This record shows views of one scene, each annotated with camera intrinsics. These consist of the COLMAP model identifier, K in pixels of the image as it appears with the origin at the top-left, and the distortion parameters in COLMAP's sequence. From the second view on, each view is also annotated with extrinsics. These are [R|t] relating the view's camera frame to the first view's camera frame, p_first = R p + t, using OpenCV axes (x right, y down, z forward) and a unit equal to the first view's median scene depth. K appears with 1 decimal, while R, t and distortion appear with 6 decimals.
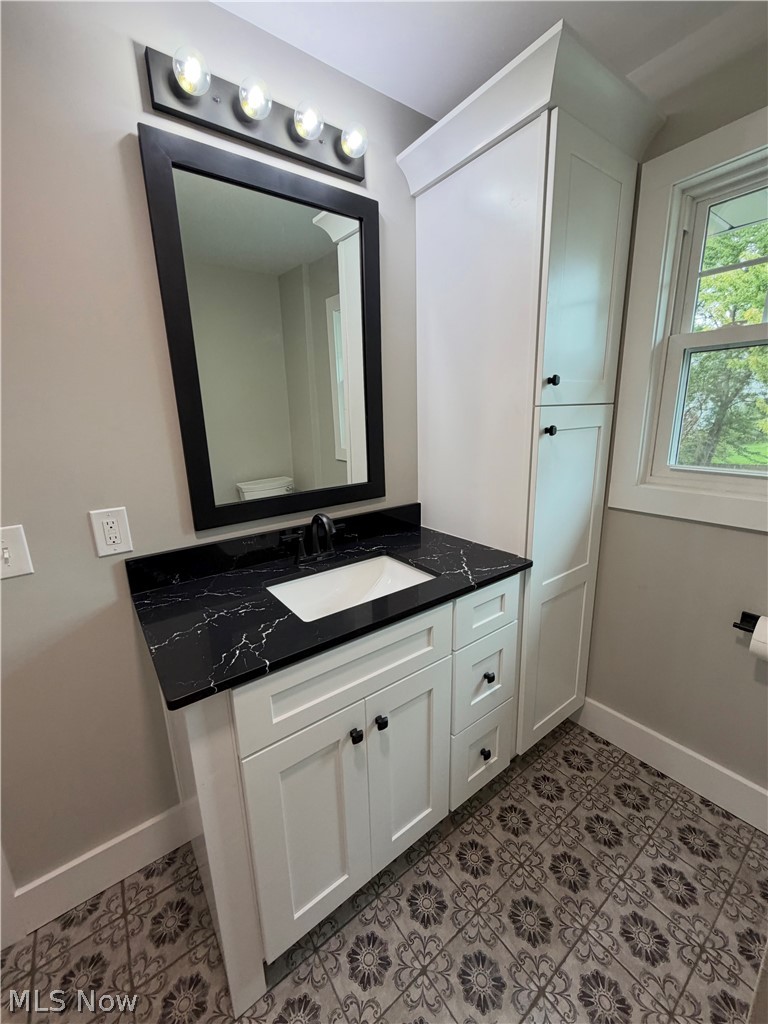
lens RADIAL K [[406.8, 0, 382.6], [0, 406.8, 510.5], [0, 0, 1]] dist [-0.000184, 0.000369]
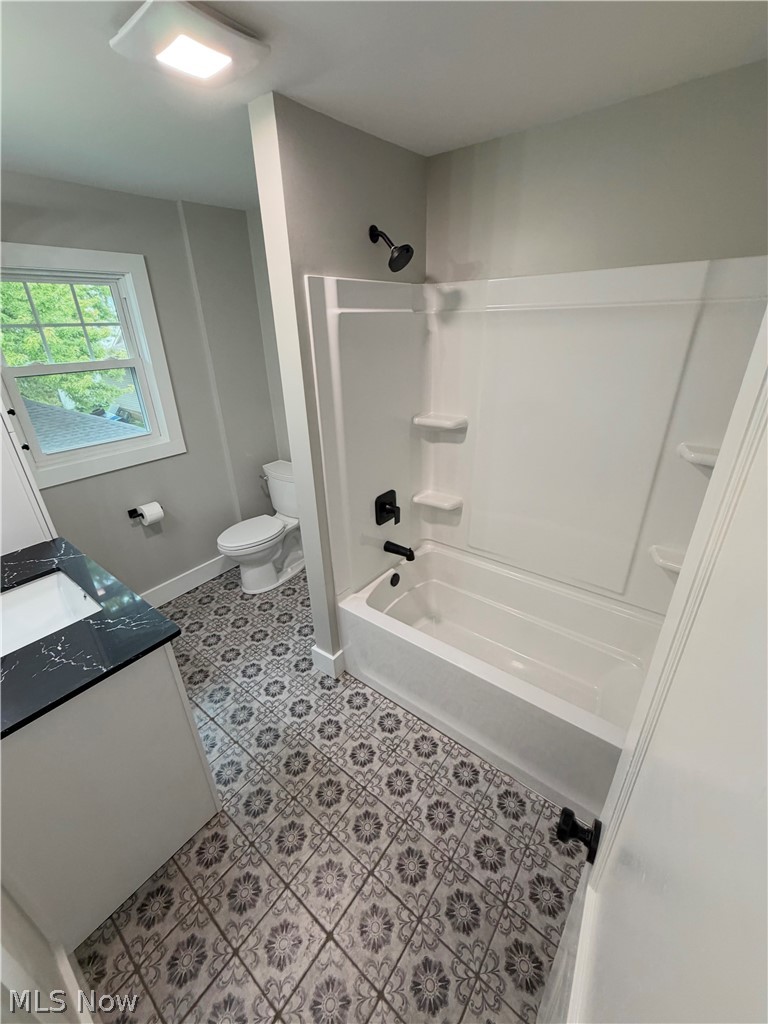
lens RADIAL K [[406.8, 0, 382.7], [0, 406.8, 511.7], [0, 0, 1]] dist [-0.000184, 0.000369]
pose [[-0.273478, -0.367468, 0.888919, -1.356660], [0.259575, 0.861668, 0.436061, -0.324216], [-0.926192, 0.349994, -0.140261, 0.160551]]
